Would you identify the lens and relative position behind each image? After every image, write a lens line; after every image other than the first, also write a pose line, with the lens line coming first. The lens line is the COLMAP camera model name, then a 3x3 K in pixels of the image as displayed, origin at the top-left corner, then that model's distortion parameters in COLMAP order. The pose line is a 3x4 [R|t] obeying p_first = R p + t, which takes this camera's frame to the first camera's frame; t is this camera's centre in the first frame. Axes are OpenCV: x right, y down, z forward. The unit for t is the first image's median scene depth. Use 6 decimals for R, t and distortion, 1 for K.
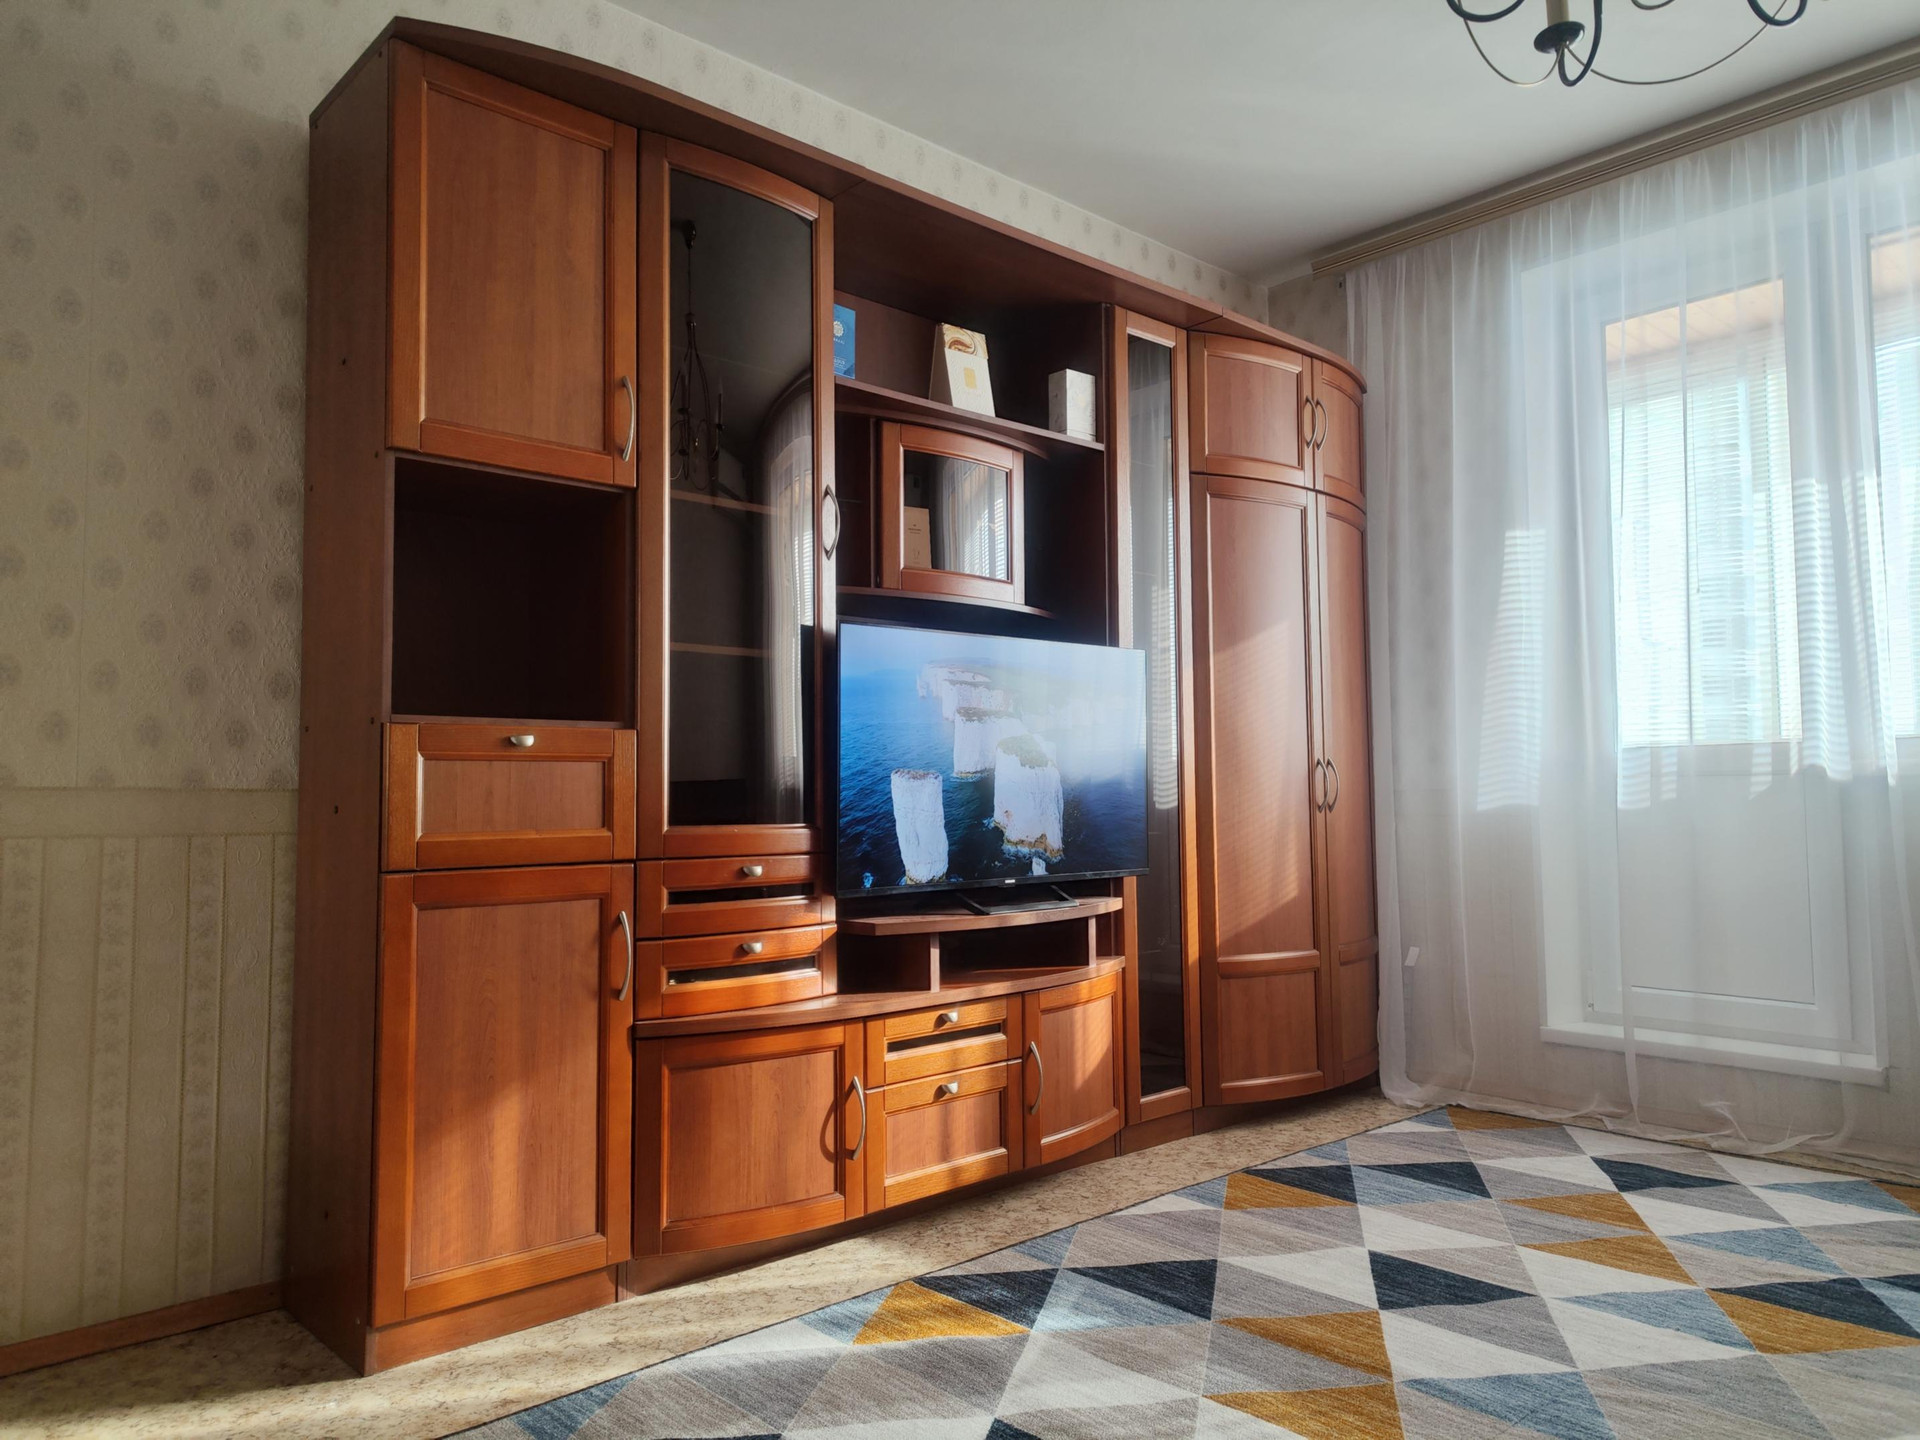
lens RADIAL K [[1363.2, 0, 958.7], [0, 1363.2, 720.7], [0, 0, 1]] dist [0.024496, 0.000633]
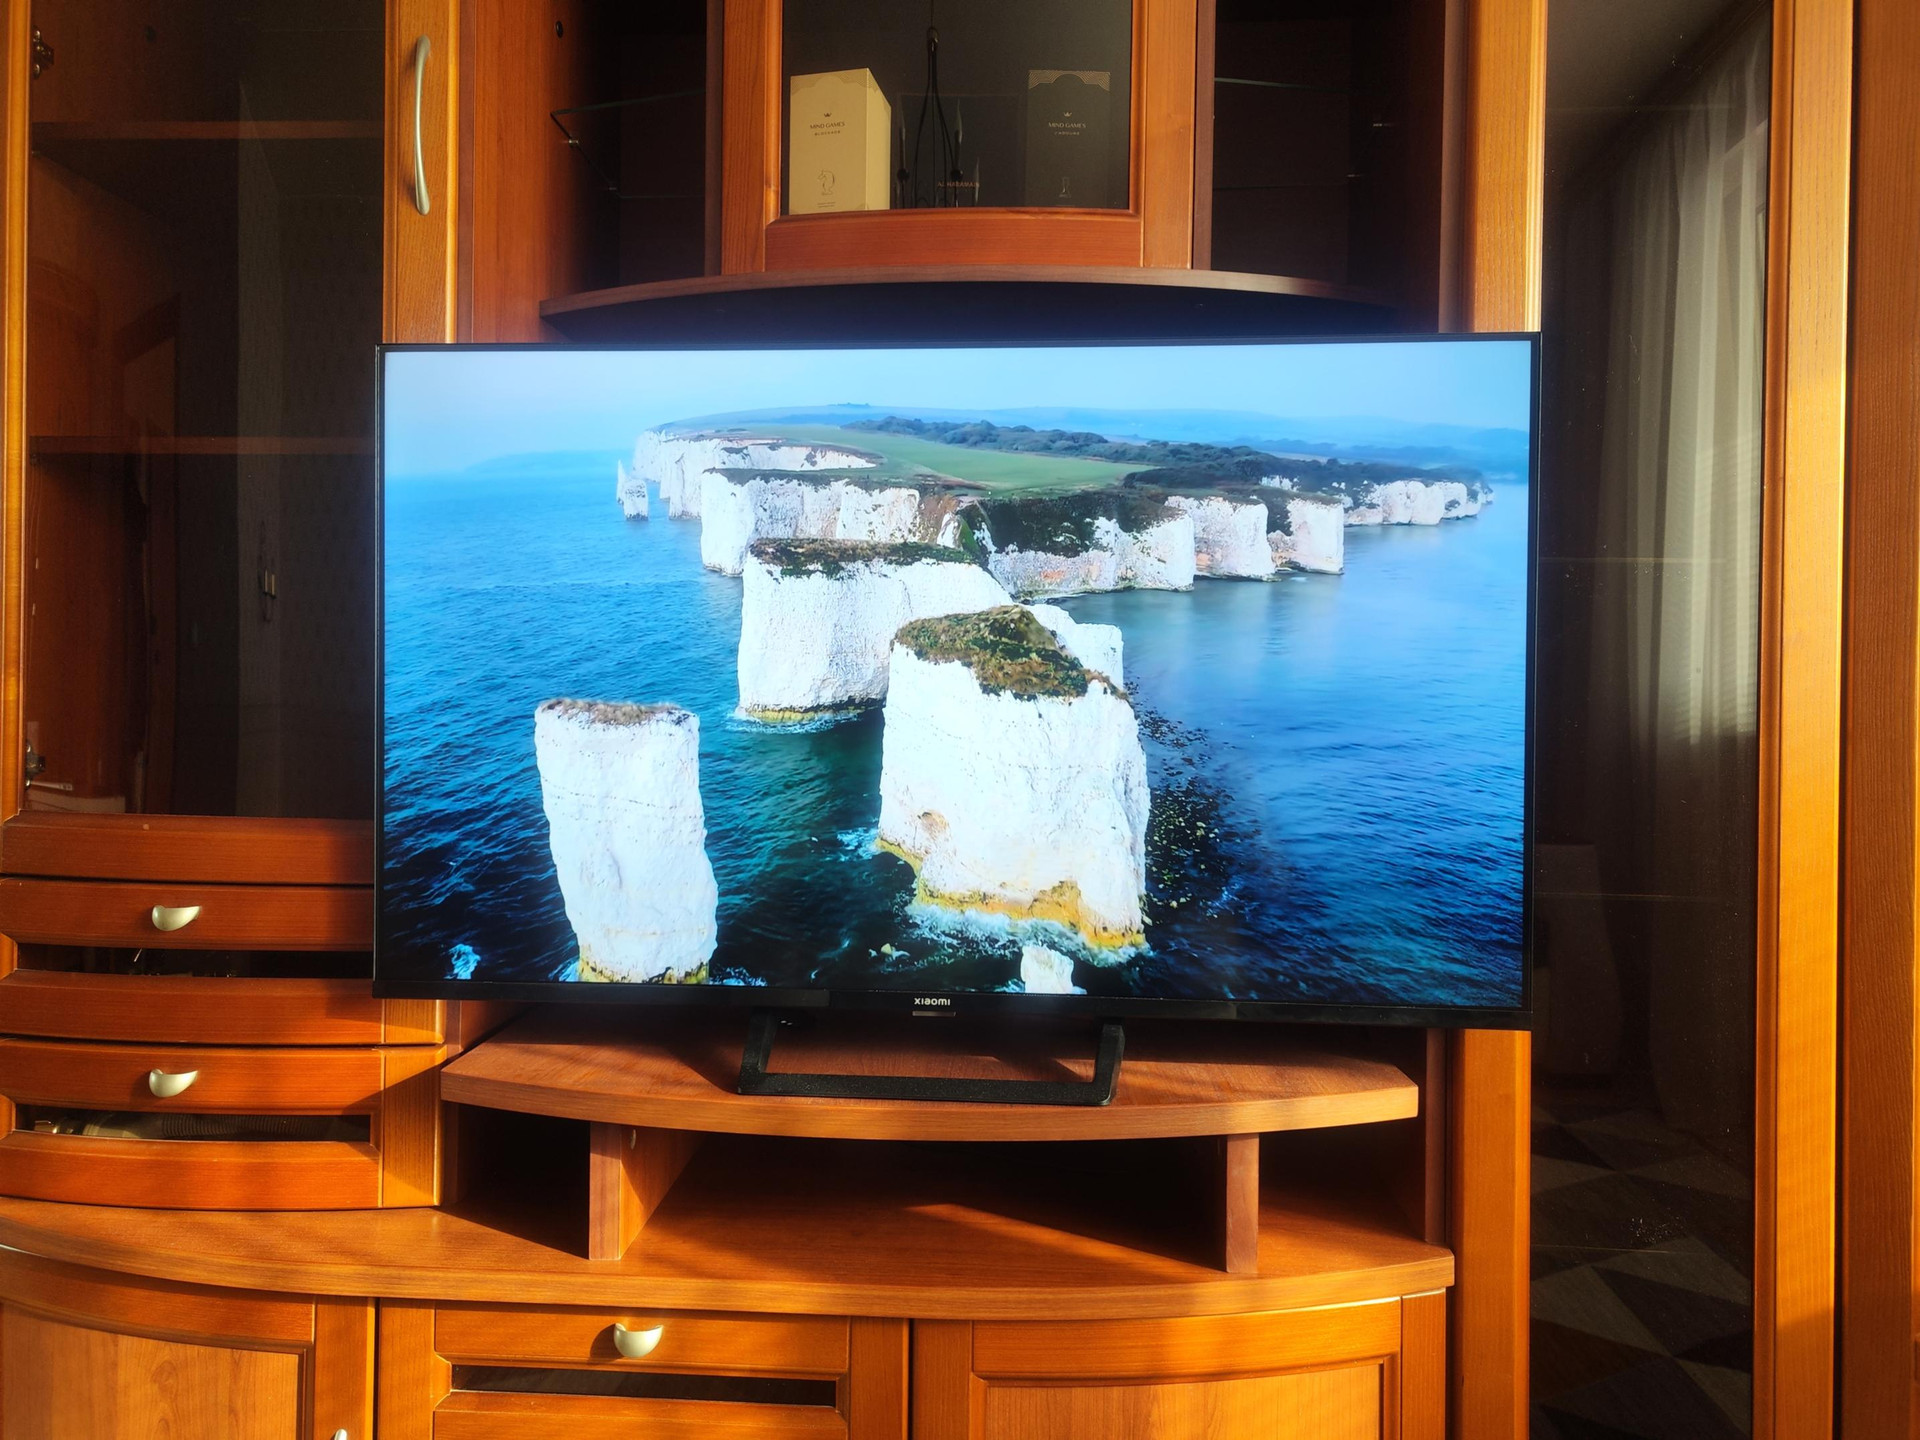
lens RADIAL K [[1363.2, 0, 961.0], [0, 1363.2, 709.1], [0, 0, 1]] dist [0.024496, 0.000633]
pose [[0.675252, 0.025773, -0.737137, 0.327324], [0.021838, 0.998253, 0.054907, 0.018260], [0.737264, -0.053174, 0.673509, 0.787231]]
